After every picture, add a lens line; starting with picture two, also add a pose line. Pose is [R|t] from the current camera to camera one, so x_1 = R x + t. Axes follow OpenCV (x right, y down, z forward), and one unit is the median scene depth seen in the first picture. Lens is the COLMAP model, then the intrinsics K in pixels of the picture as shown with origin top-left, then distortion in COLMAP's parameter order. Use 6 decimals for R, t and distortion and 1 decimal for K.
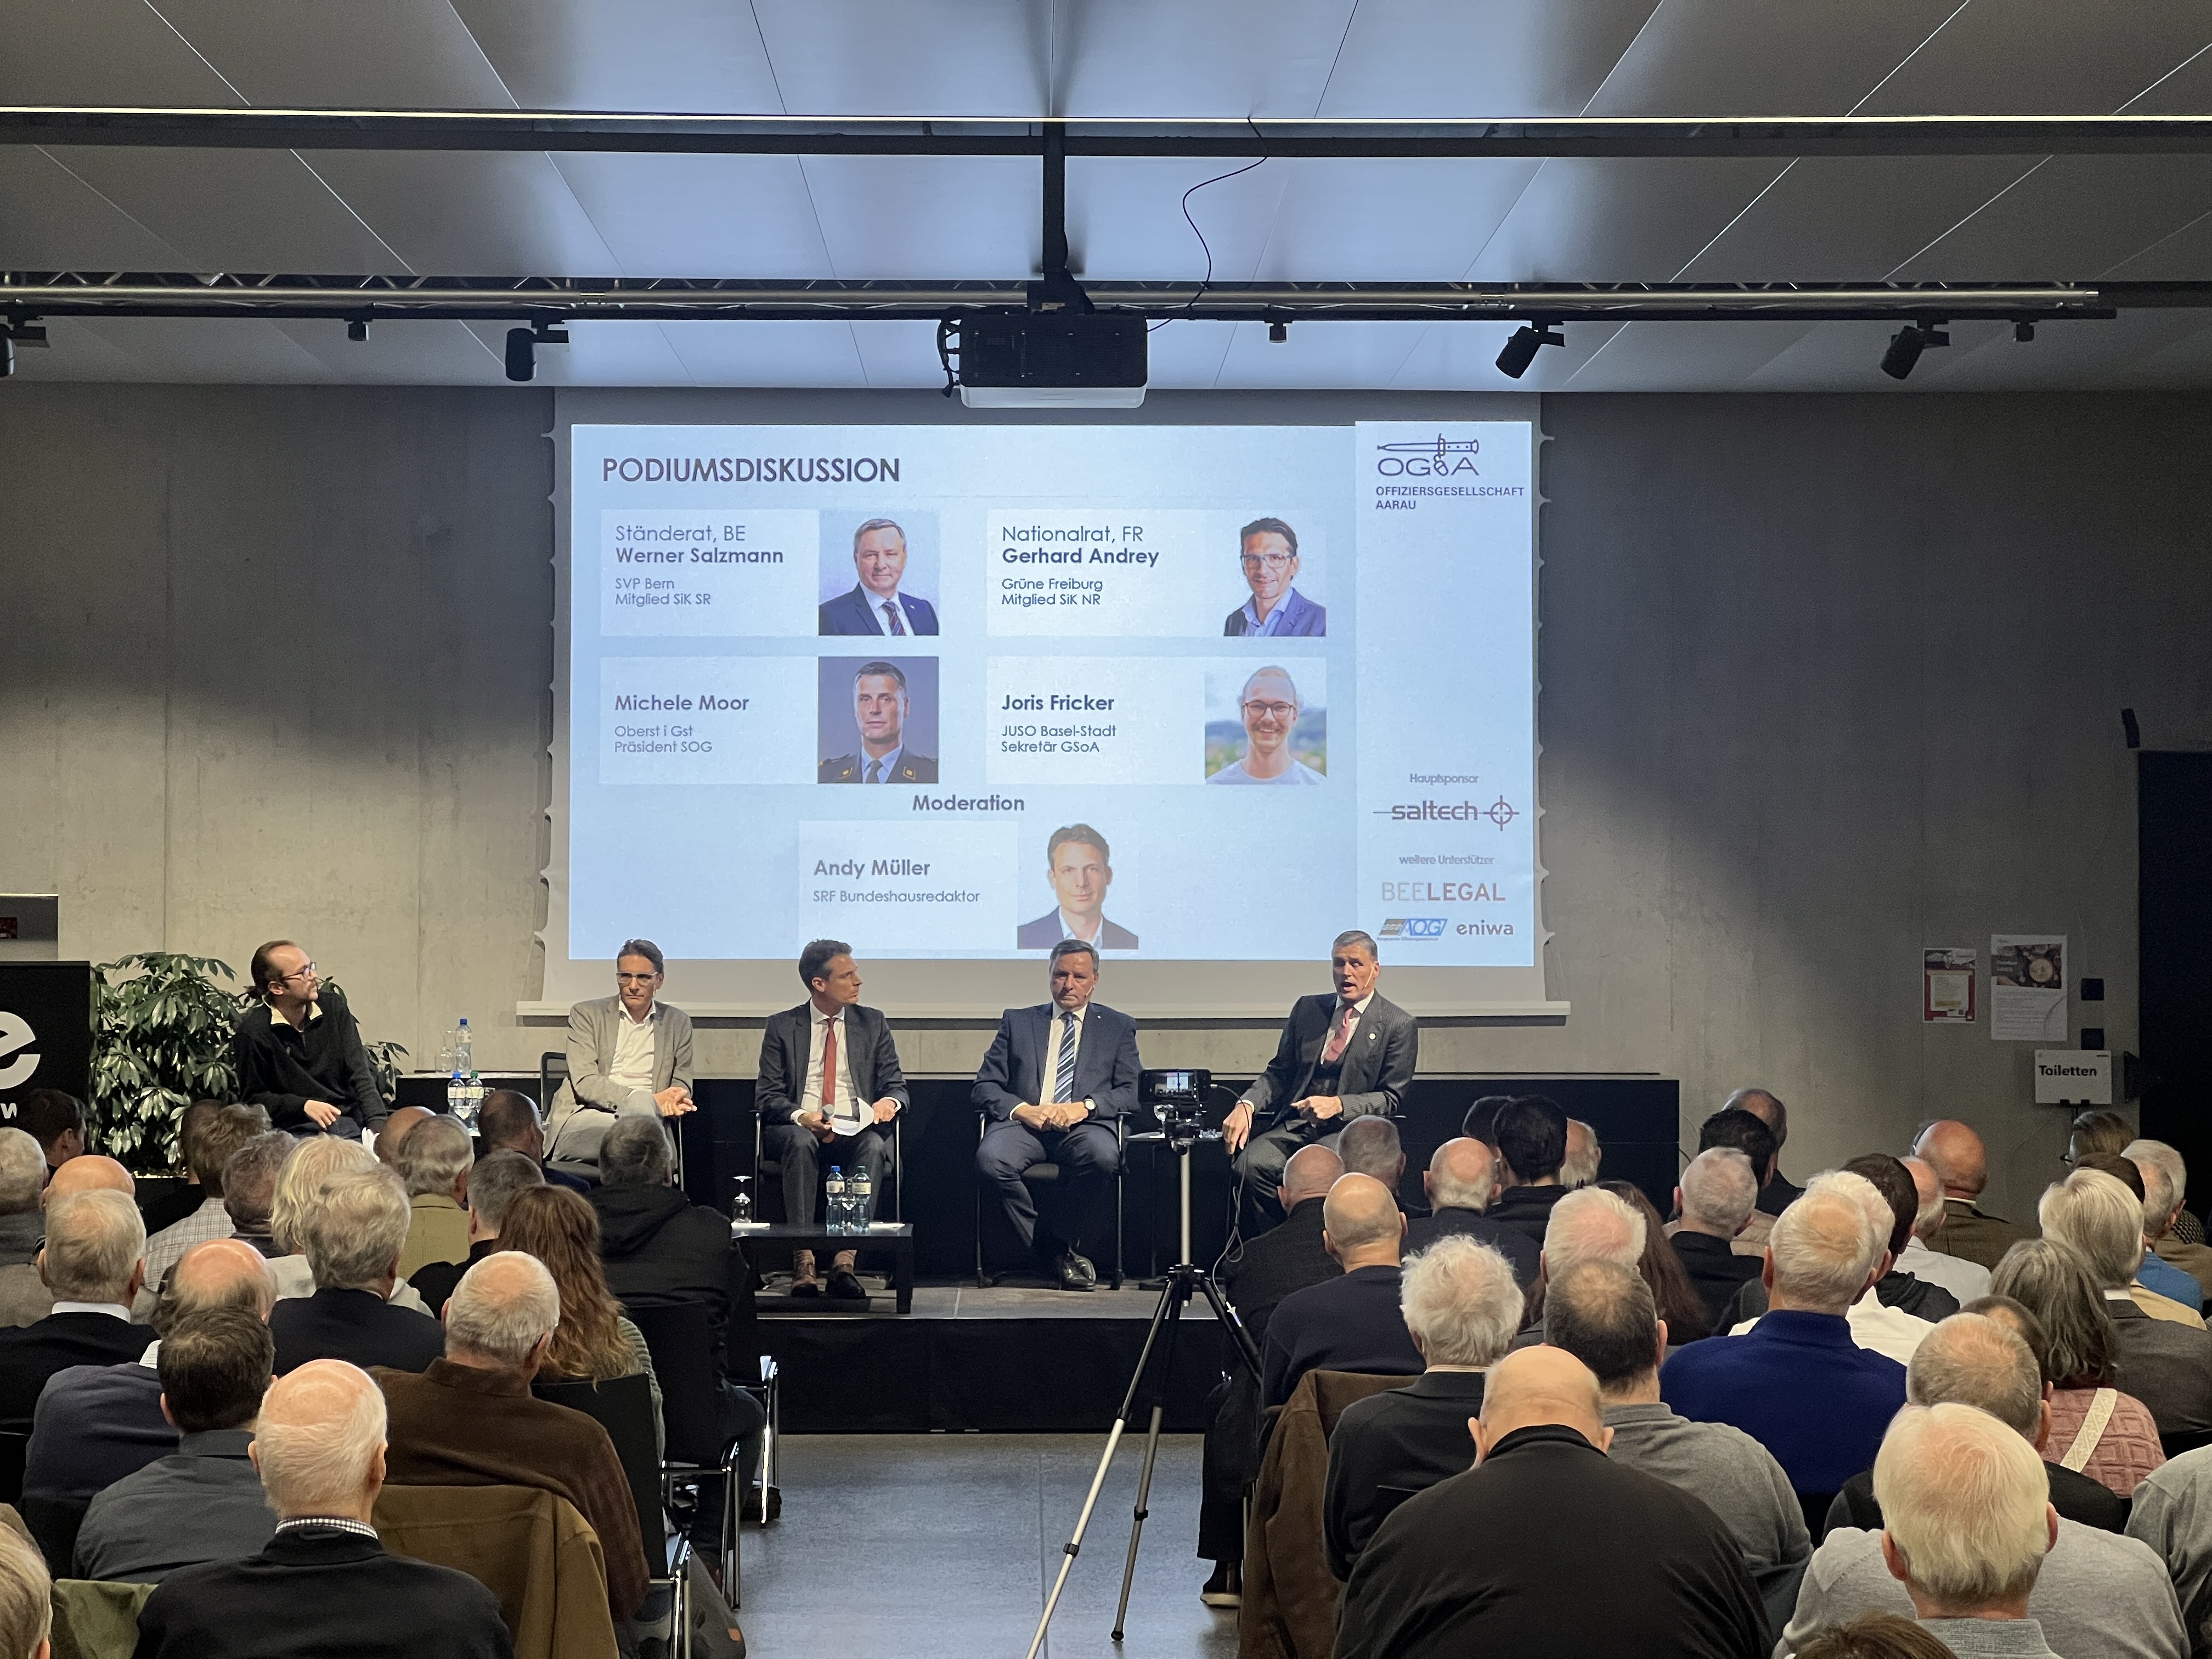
lens RADIAL K [[4892.7, 0, 1116.7], [0, 4892.7, 826.4], [0, 0, 1]] dist [-0.580118, 13.764023]
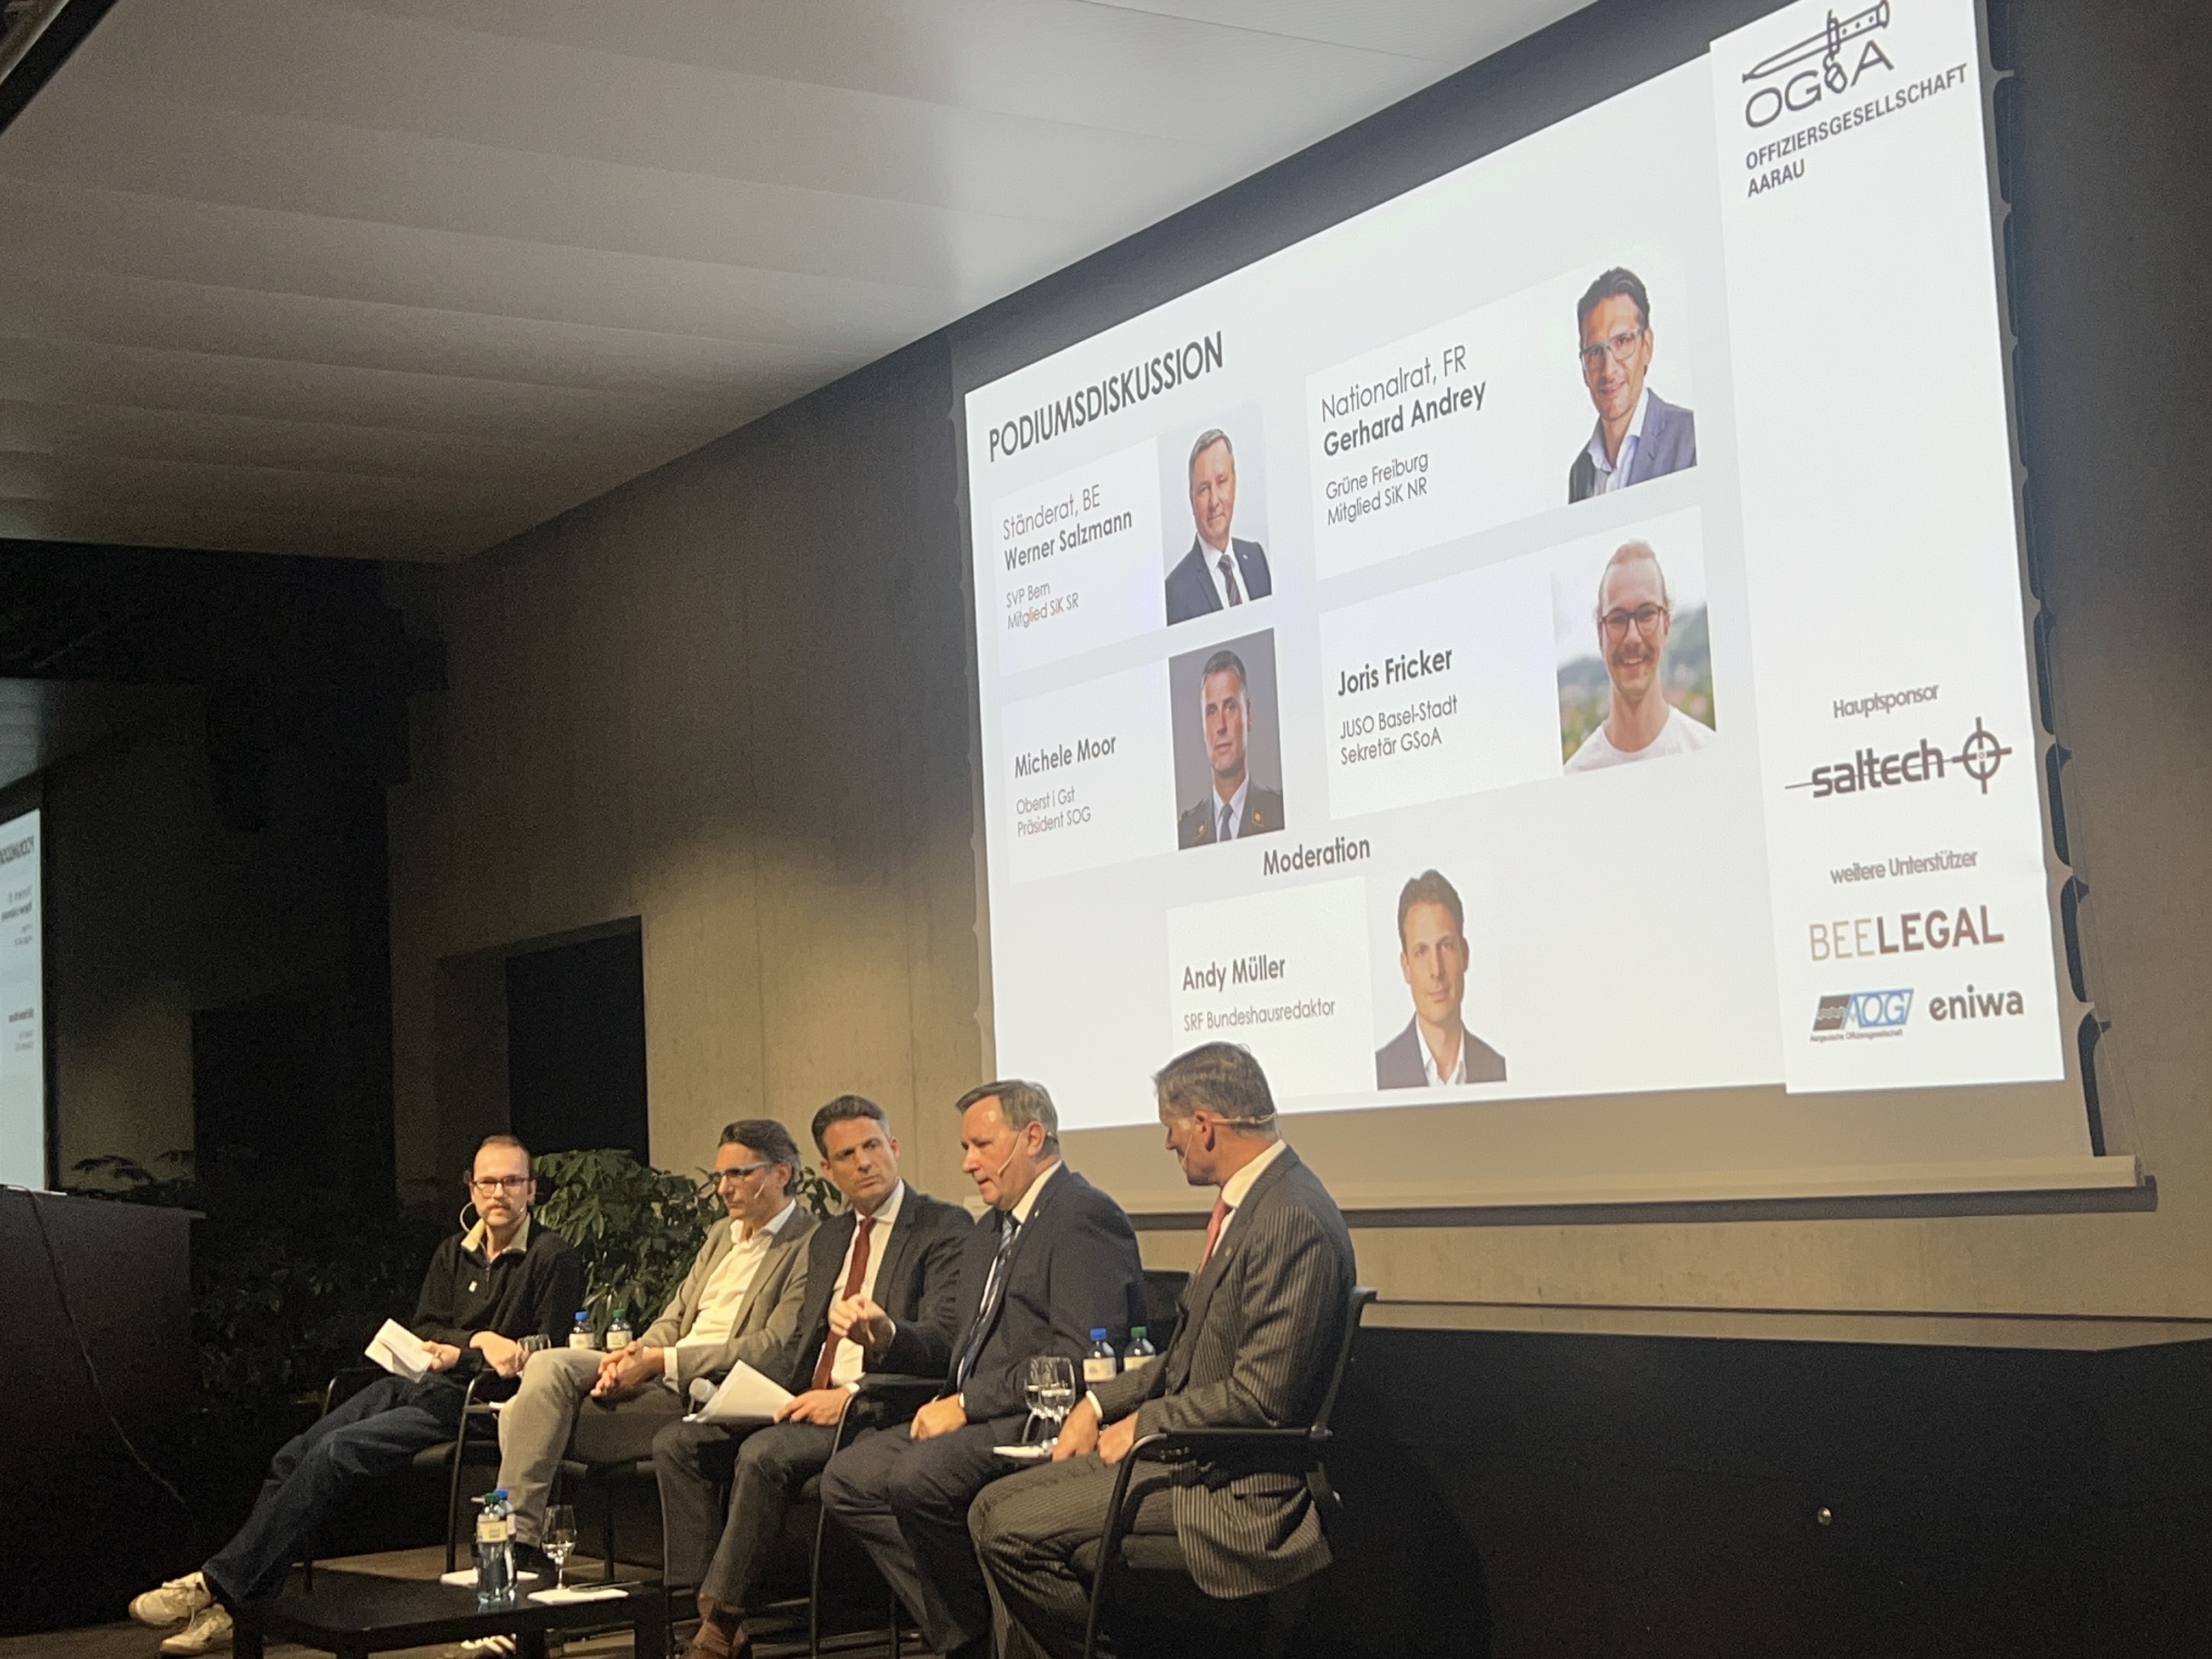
lens RADIAL K [[3262.0, 0, 1115.1], [0, 3262.0, 781.6], [0, 0, 1]] dist [0.243921, -0.862032]
pose [[0.517279, -0.126227, -0.846457, 0.304535], [0.062102, 0.991992, -0.109979, 0.029533], [0.853561, 0.004323, 0.520975, 0.764843]]
